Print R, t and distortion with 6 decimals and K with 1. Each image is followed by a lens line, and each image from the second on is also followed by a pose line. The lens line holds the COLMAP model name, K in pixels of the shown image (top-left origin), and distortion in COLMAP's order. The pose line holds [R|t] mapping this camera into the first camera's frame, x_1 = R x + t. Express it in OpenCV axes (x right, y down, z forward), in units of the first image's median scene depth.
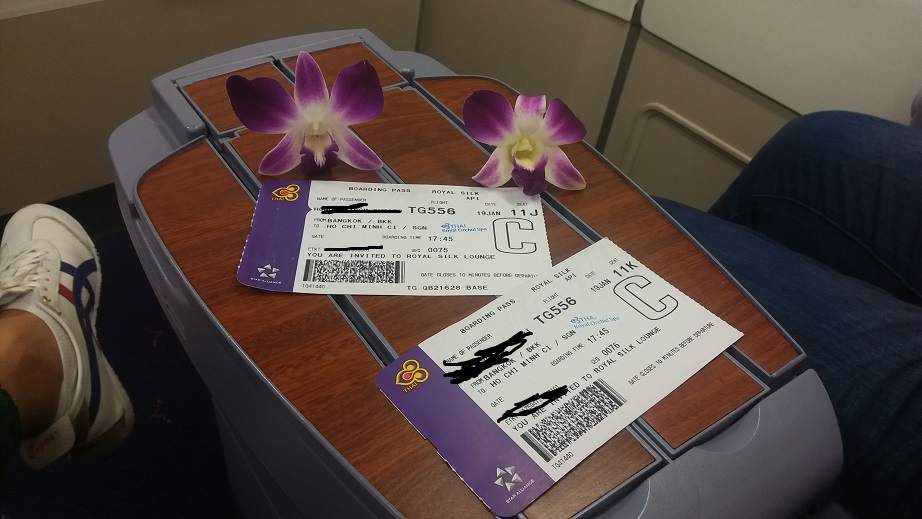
lens RADIAL K [[785.1, 0, 462.7], [0, 785.1, 233.7], [0, 0, 1]] dist [0.076204, -0.232994]
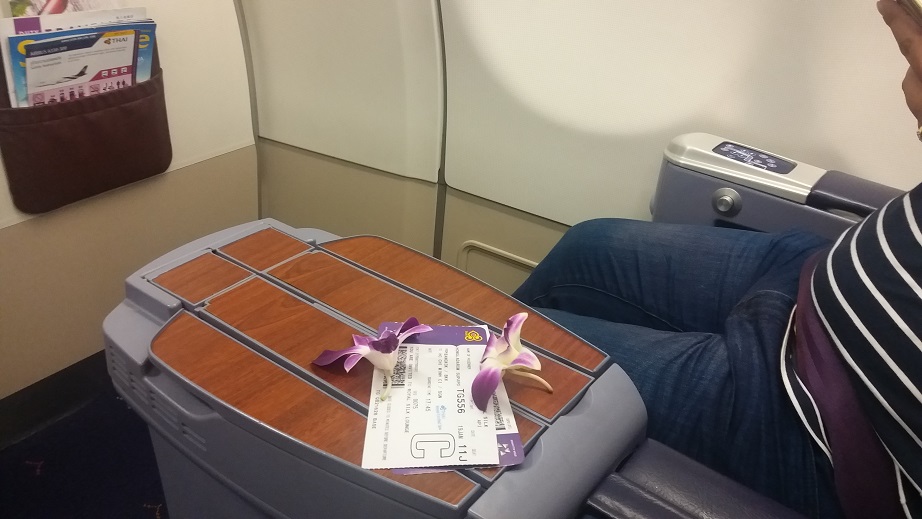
lens RADIAL K [[703.0, 0, 461.0], [0, 703.0, 259.5], [0, 0, 1]] dist [-0.001095, 0.001076]
pose [[0.956048, -0.180553, 0.231026, -0.115066], [0.216226, 0.966312, -0.139601, 0.063095], [-0.198038, 0.183419, 0.962880, -0.271466]]
